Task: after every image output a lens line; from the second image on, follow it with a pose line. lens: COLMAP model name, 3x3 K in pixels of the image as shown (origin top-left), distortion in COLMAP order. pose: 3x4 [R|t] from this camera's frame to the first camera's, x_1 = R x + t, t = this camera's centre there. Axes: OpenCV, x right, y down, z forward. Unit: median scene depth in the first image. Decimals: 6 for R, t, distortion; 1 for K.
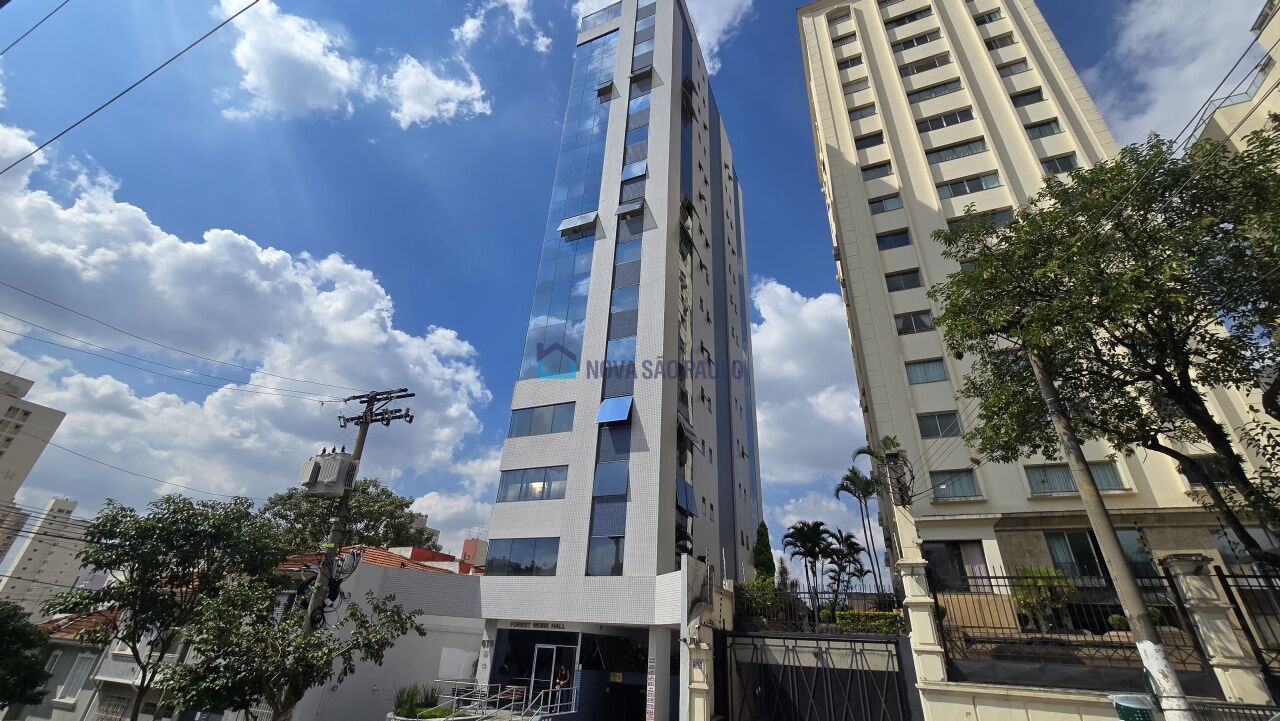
lens RADIAL K [[522.8, 0, 642.6], [0, 522.8, 364.5], [0, 0, 1]] dist [0.001250, -0.000367]
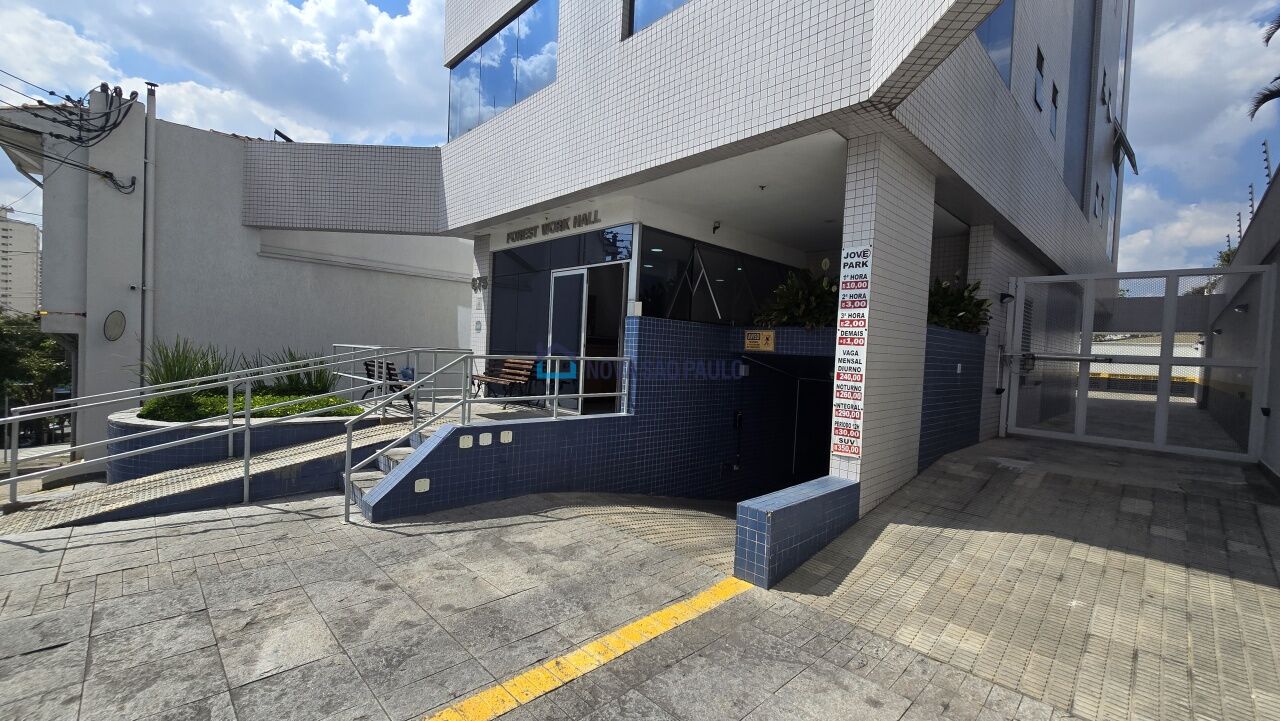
lens RADIAL K [[522.8, 0, 643.8], [0, 522.8, 360.4], [0, 0, 1]] dist [0.001250, -0.000367]
pose [[0.924986, -0.002722, -0.379991, 0.017634], [0.187061, 0.873683, 0.449094, 0.433754], [0.330769, -0.486487, 0.808654, 0.671654]]
